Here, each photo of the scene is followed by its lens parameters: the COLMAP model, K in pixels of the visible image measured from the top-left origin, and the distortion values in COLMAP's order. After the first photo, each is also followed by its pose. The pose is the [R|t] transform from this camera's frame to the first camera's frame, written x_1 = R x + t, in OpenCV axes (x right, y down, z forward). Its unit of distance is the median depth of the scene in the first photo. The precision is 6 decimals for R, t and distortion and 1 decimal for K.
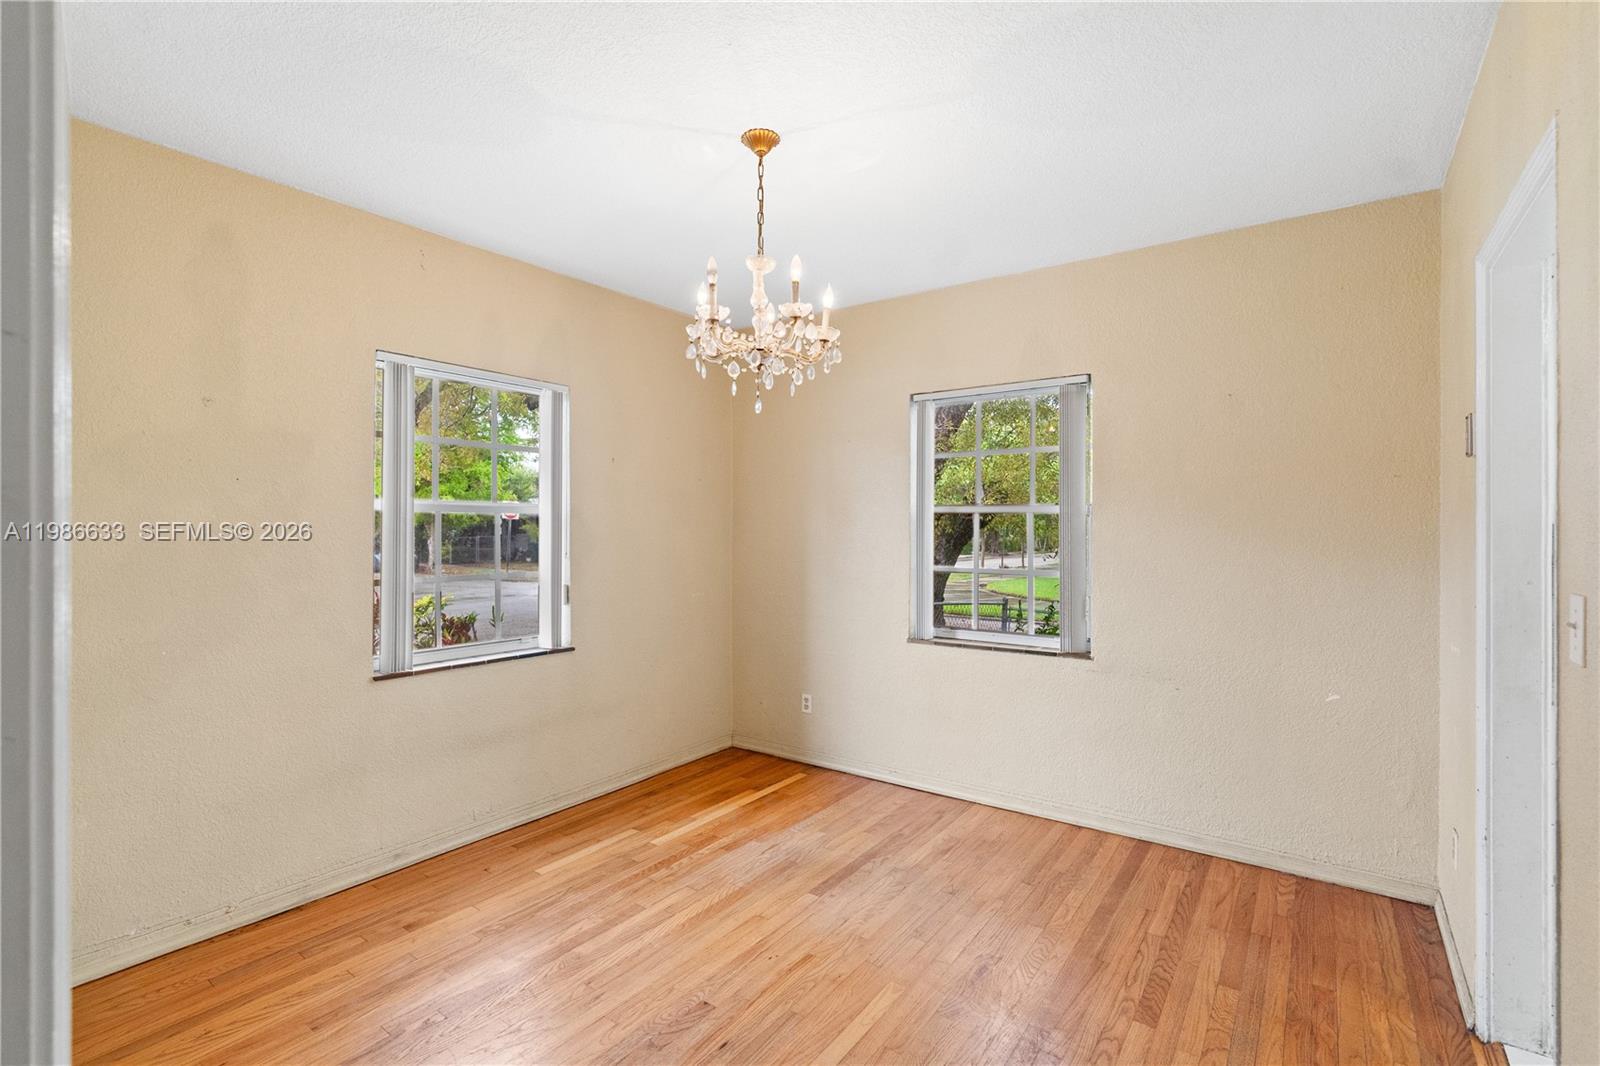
lens RADIAL K [[720.9, 0, 801.4], [0, 720.9, 529.1], [0, 0, 1]] dist [-0.006694, 0.000382]
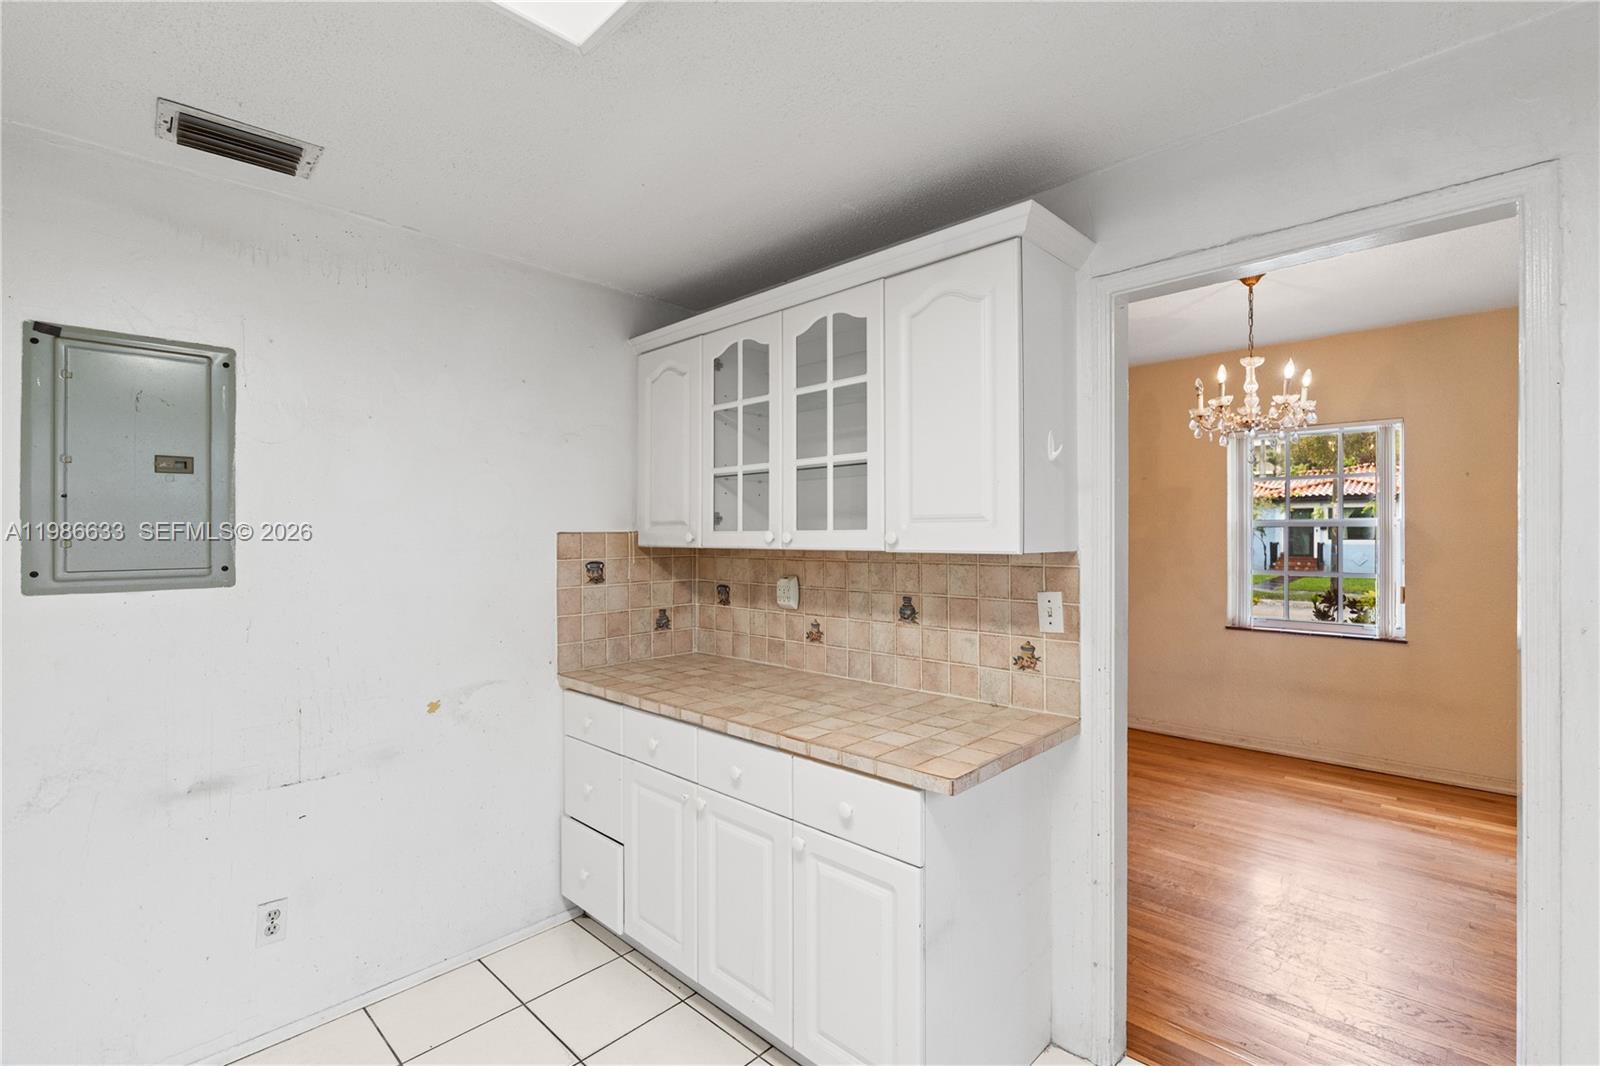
lens RADIAL K [[720.9, 0, 801.4], [0, 720.9, 529.1], [0, 0, 1]] dist [-0.006694, 0.000382]
pose [[-0.140837, -0.004575, -0.990022, 1.097350], [0.004344, 0.999977, -0.005239, -0.017328], [0.990023, -0.005039, -0.140814, 0.220522]]
